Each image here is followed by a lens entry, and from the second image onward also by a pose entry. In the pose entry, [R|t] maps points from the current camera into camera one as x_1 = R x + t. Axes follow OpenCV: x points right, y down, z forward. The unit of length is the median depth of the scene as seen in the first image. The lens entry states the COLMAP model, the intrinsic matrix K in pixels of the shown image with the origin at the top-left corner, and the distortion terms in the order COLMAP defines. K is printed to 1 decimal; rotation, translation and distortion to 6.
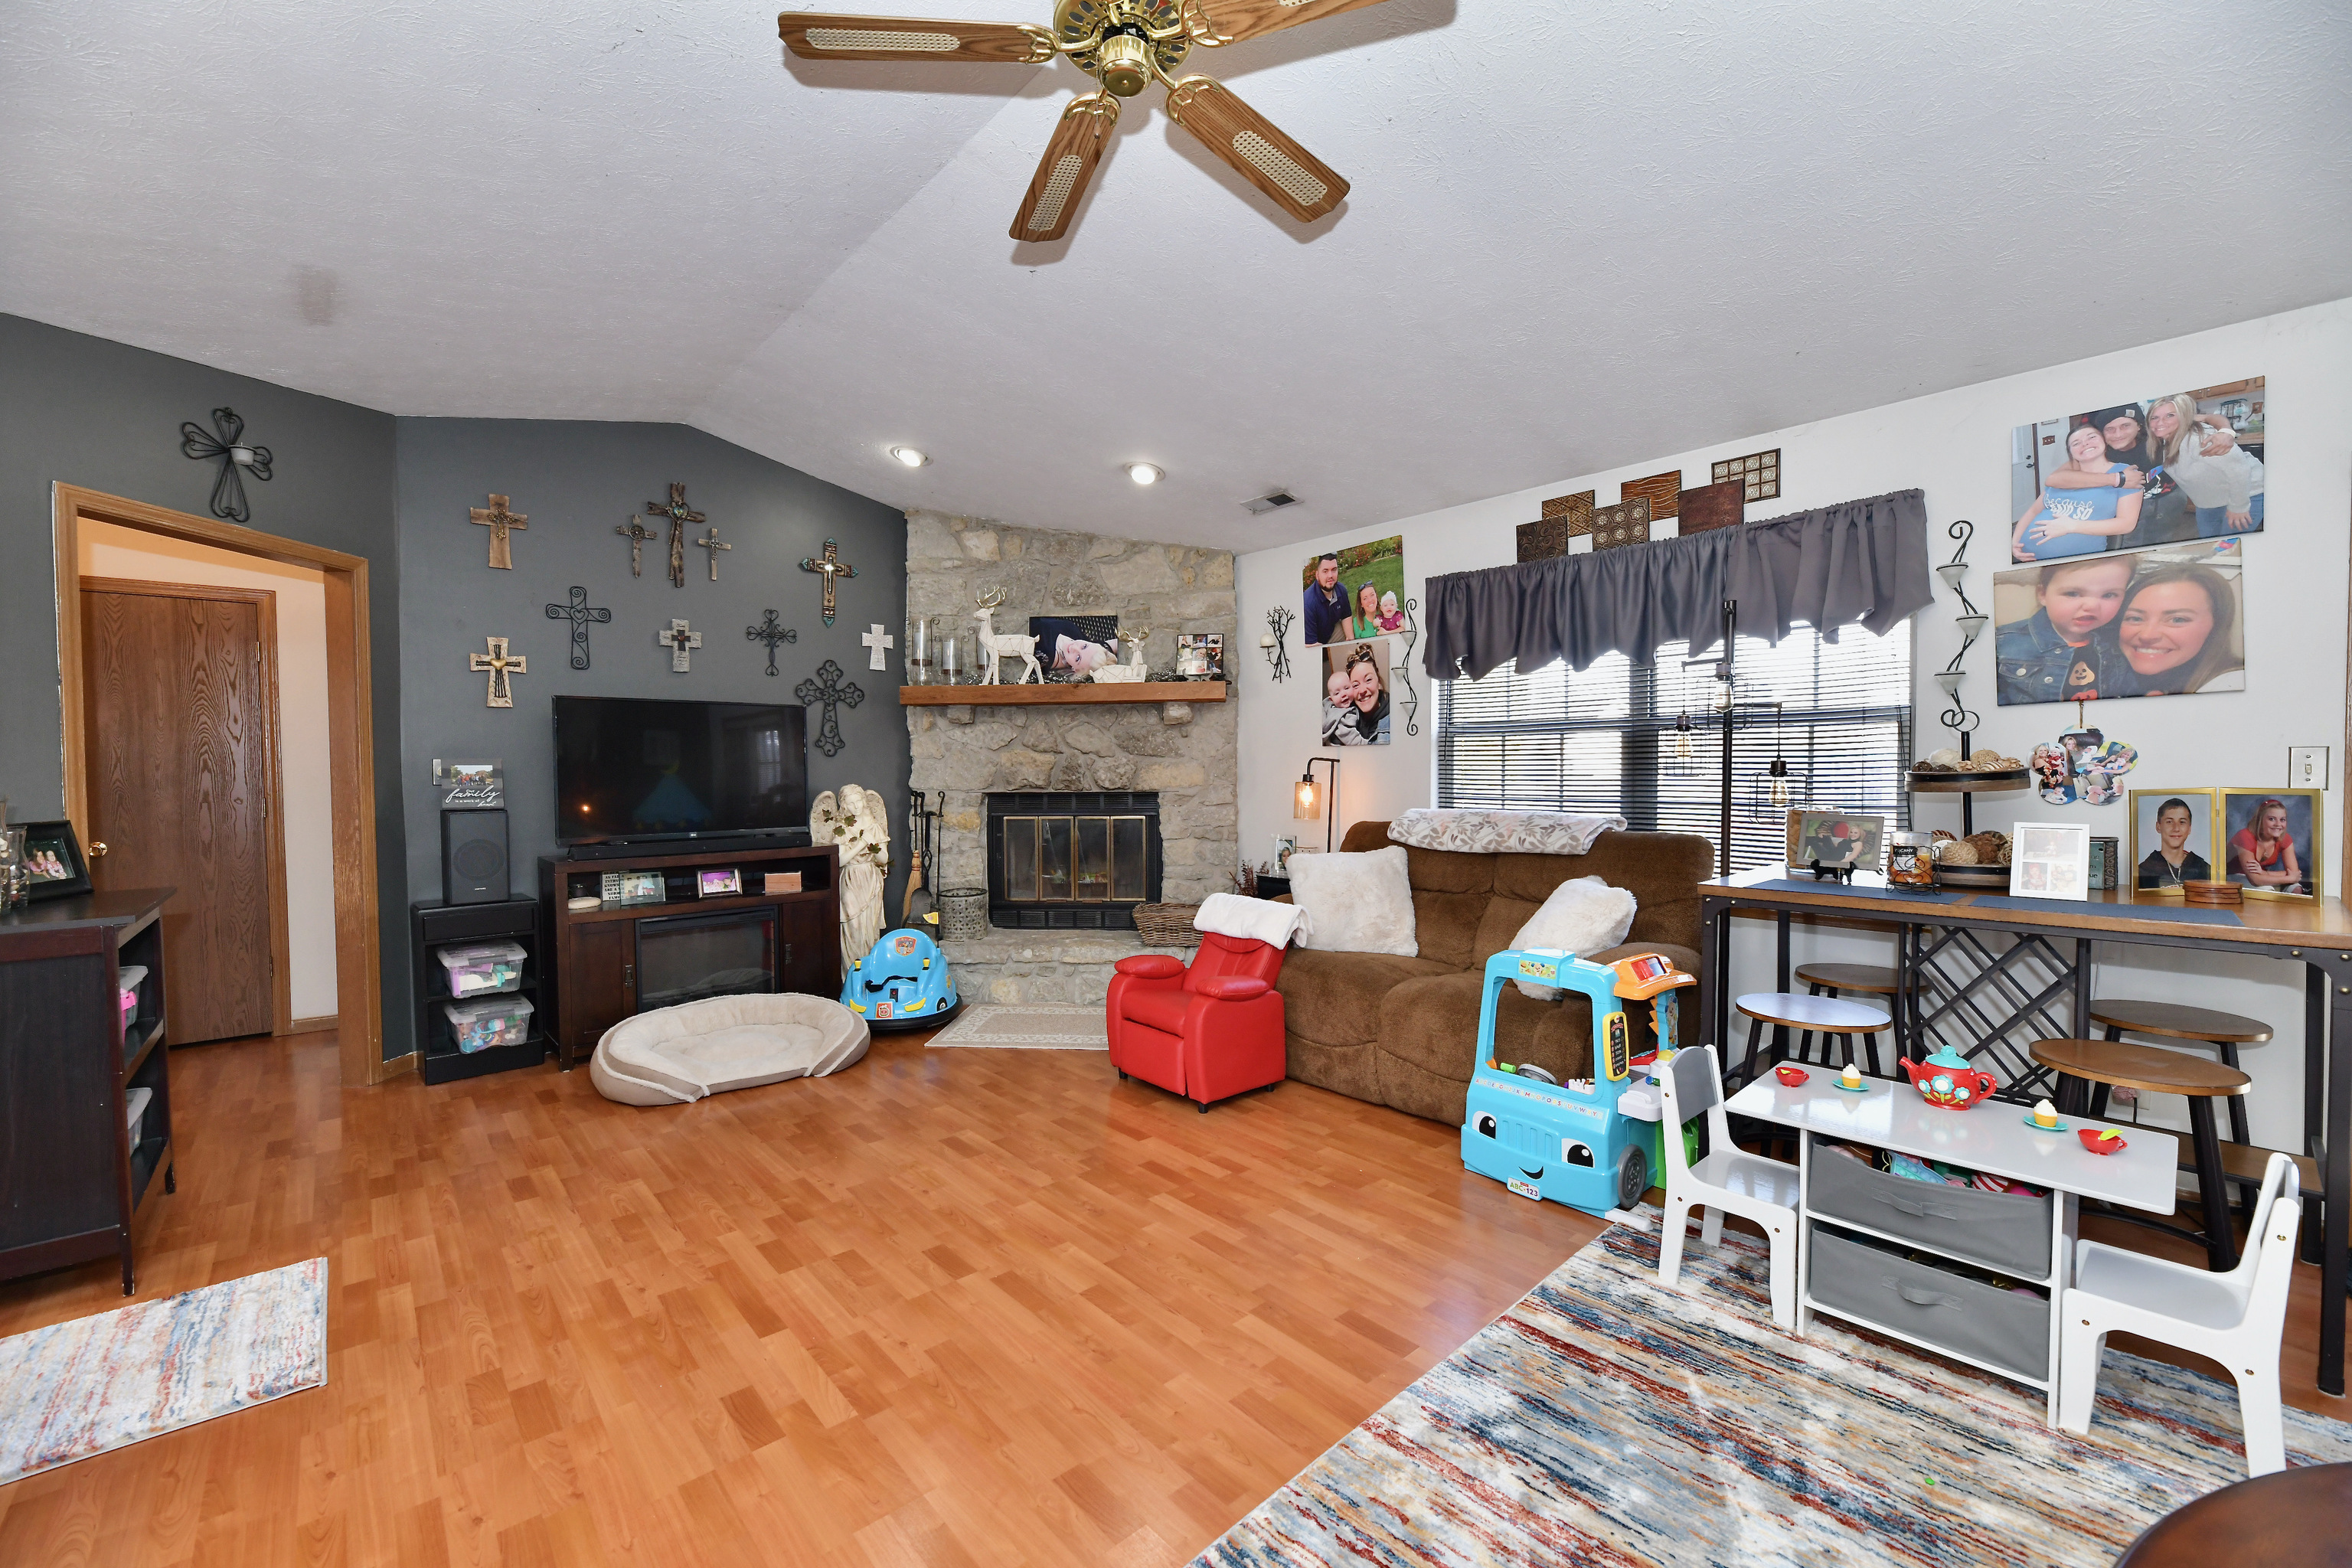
lens RADIAL K [[944.3, 0, 1170.1], [0, 944.3, 792.0], [0, 0, 1]] dist [0.001819, -0.004010]
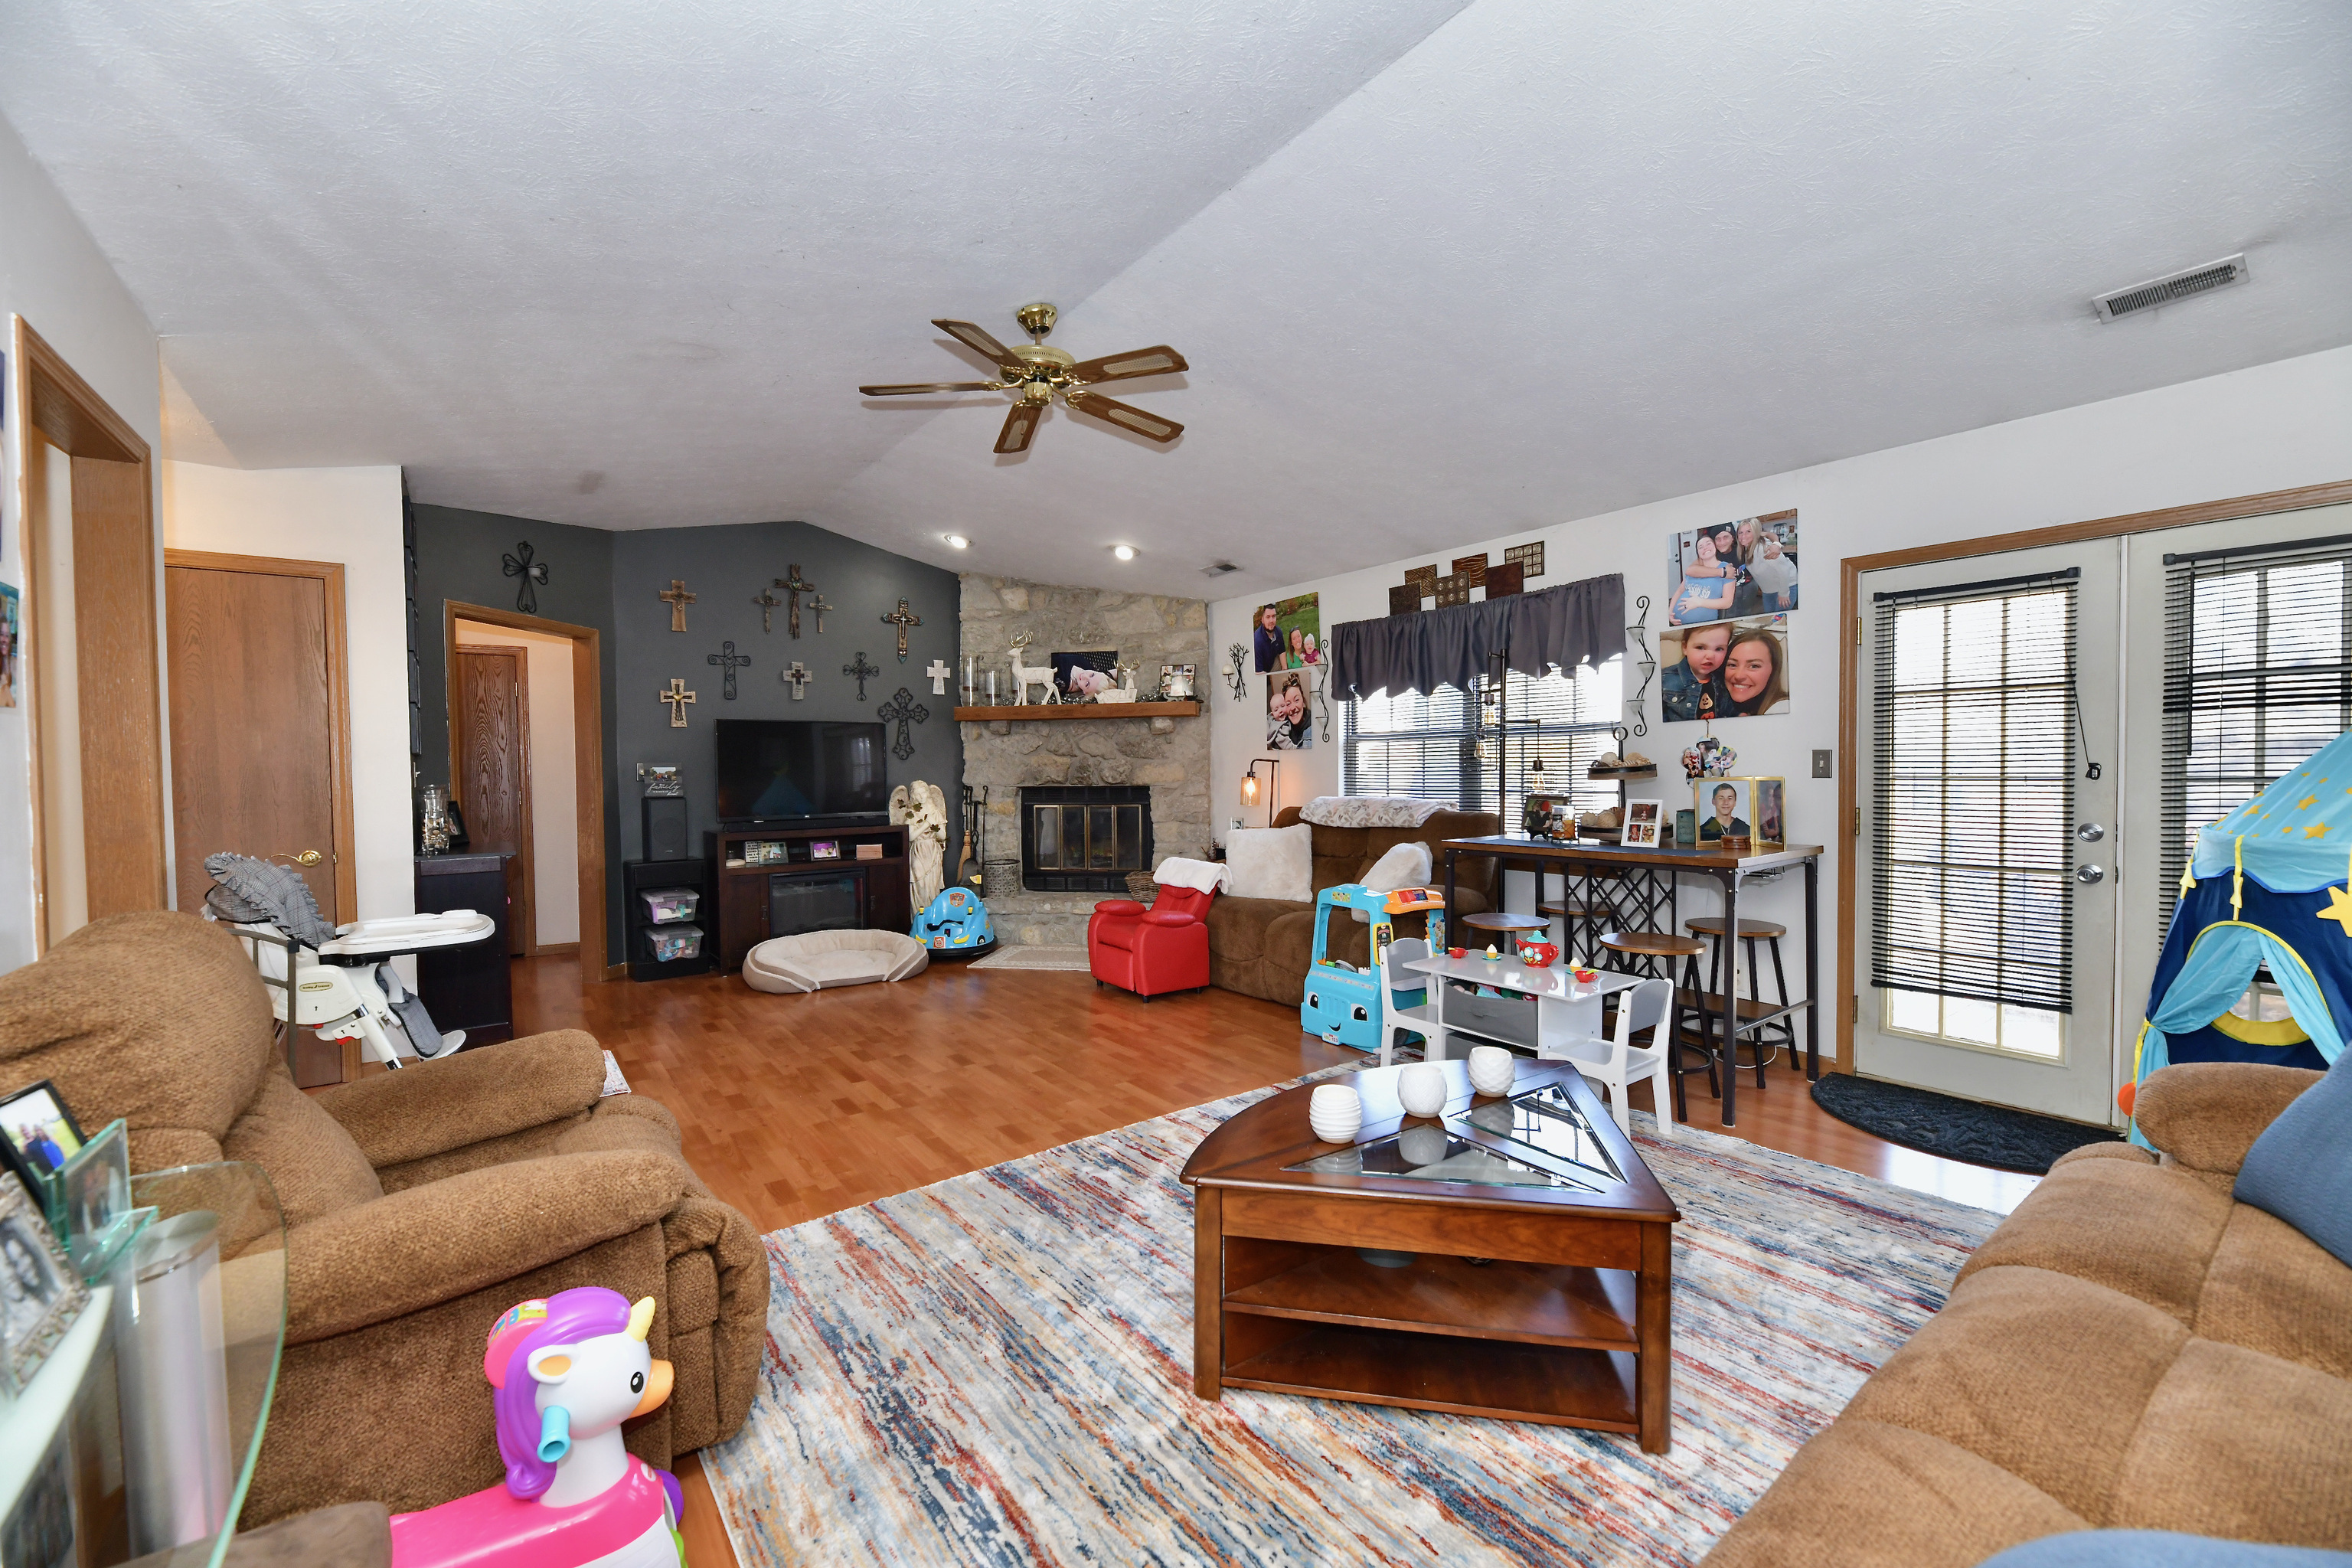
lens RADIAL K [[944.3, 0, 1170.1], [0, 944.3, 792.0], [0, 0, 1]] dist [0.001819, -0.004010]
pose [[0.996155, -0.002098, -0.087588, 0.241757], [0.002075, 0.999998, -0.000354, 0.016762], [0.087589, 0.000170, 0.996157, -0.544766]]
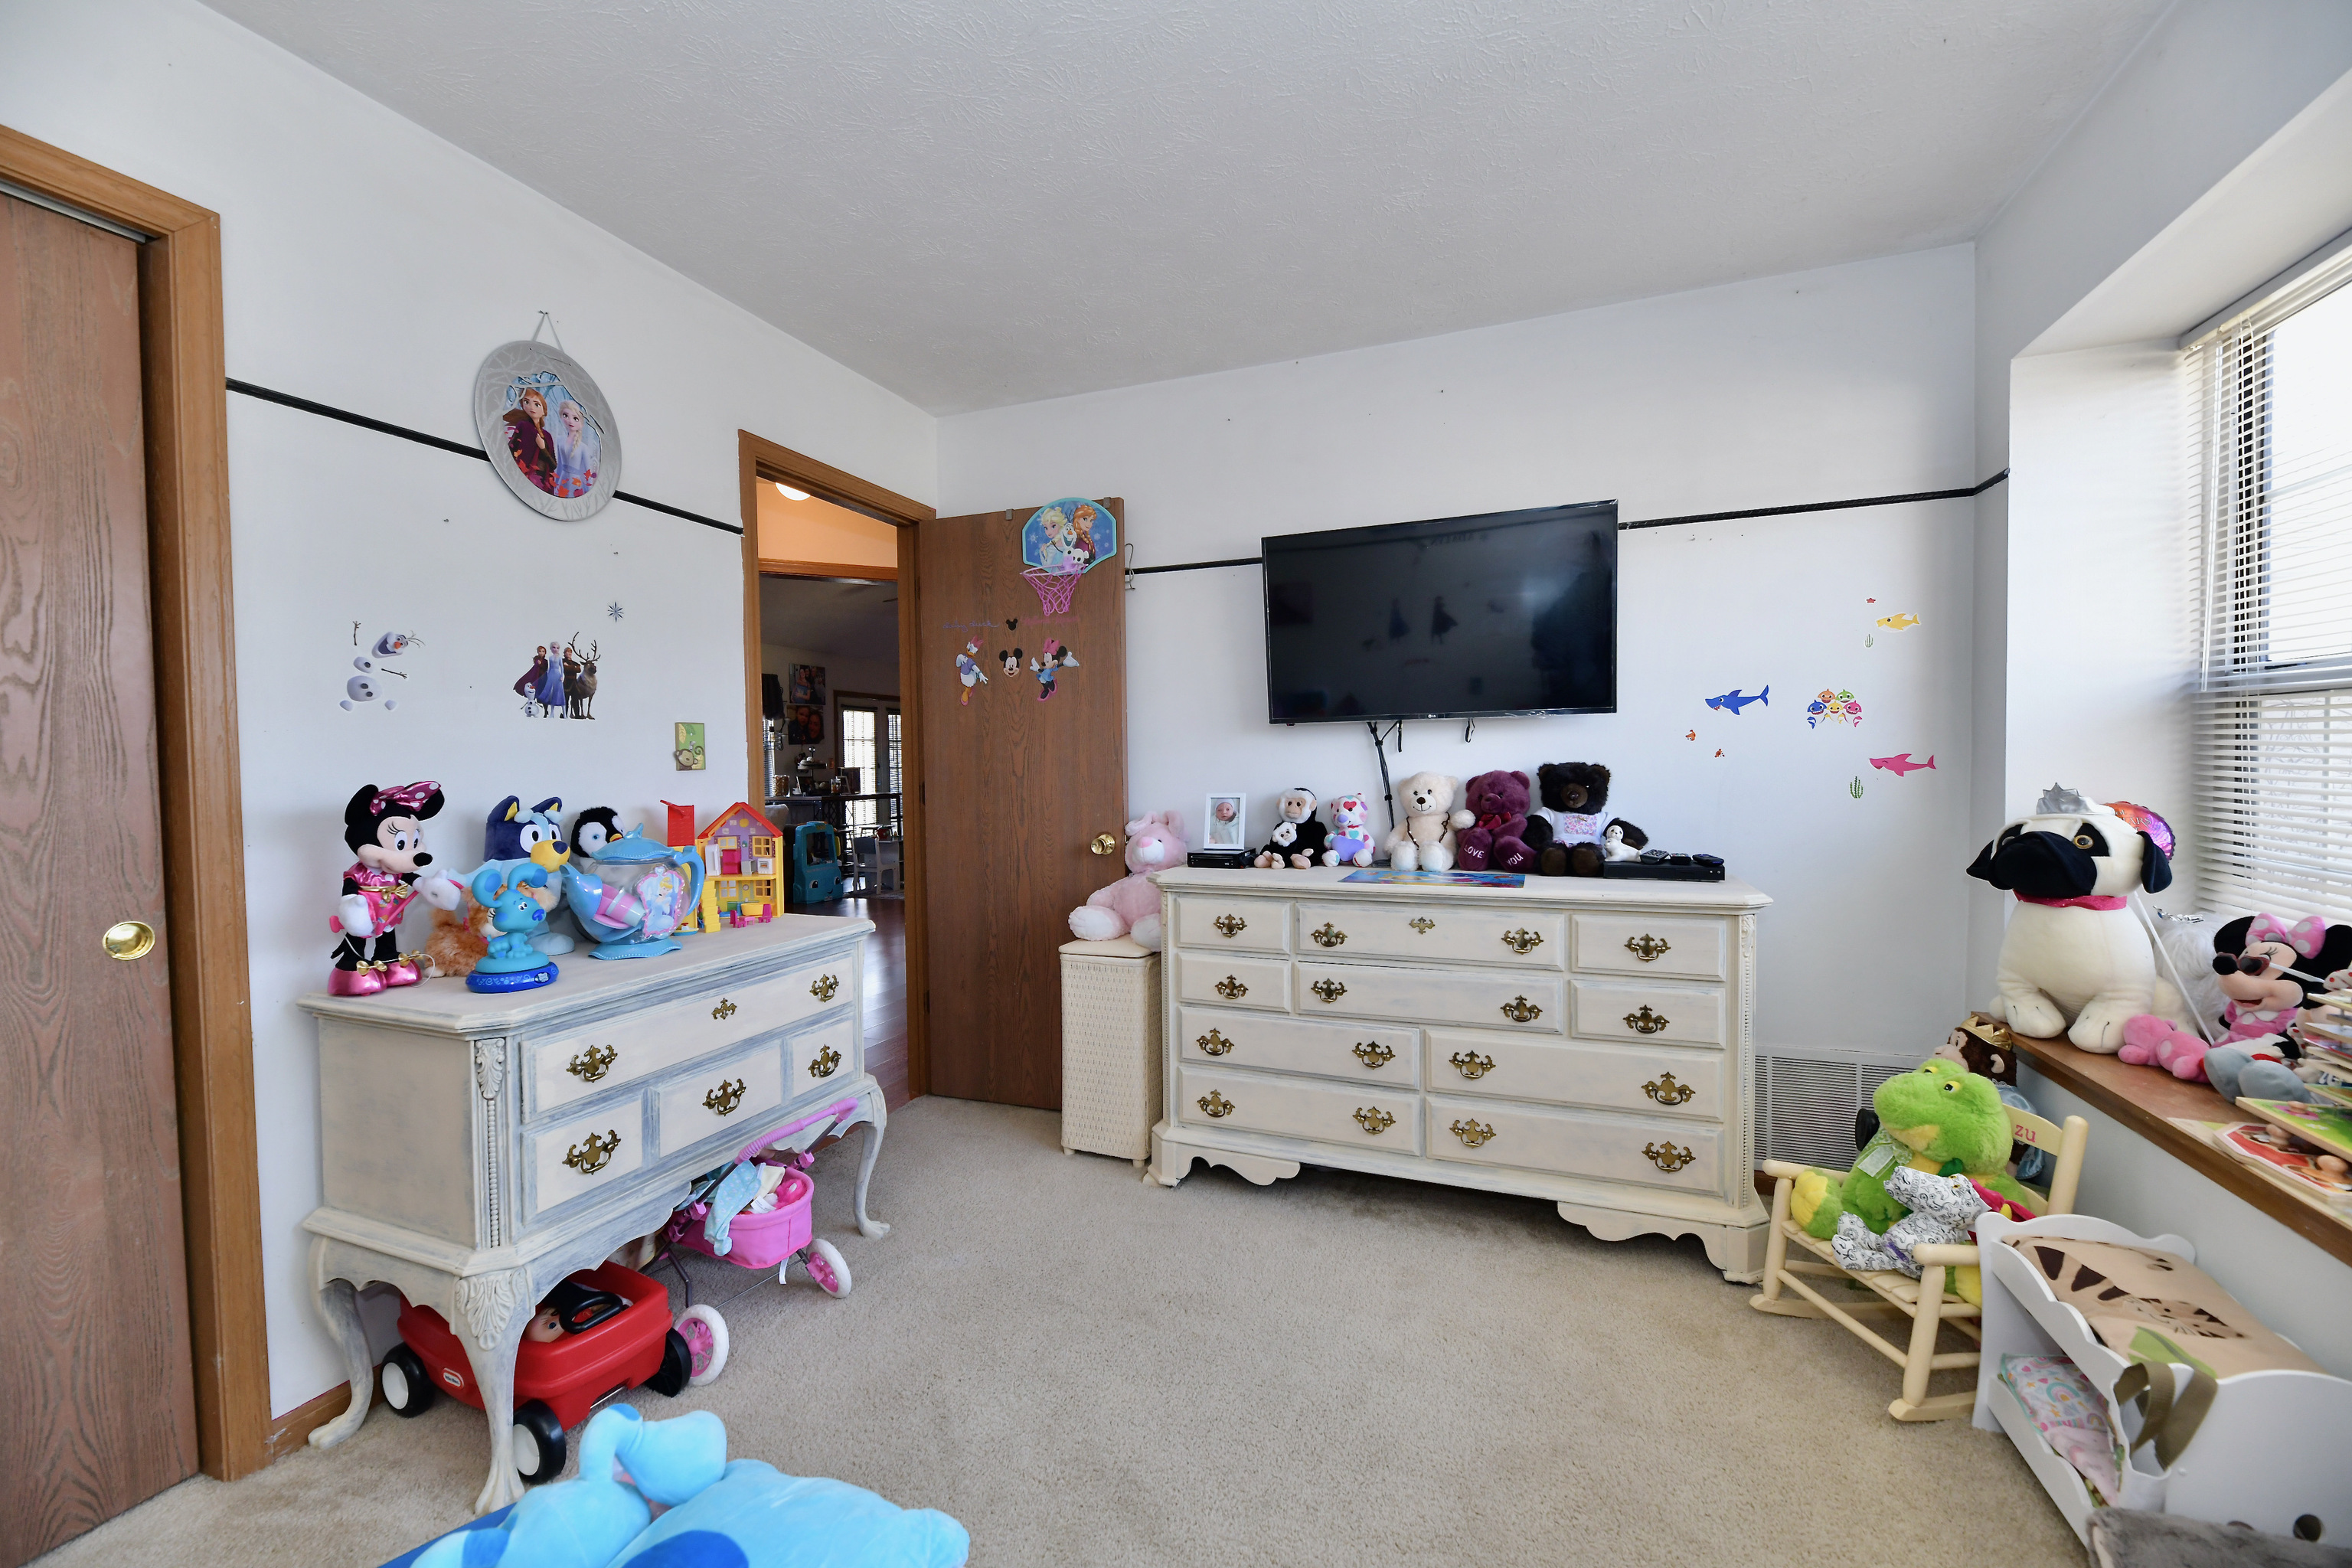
lens RADIAL K [[944.3, 0, 1170.1], [0, 944.3, 792.0], [0, 0, 1]] dist [0.001819, -0.004010]
pose [[-0.458769, -0.020537, 0.888318, -2.780829], [0.034454, 0.998570, 0.040880, -0.013421], [-0.887887, 0.049360, -0.457406, 1.361934]]
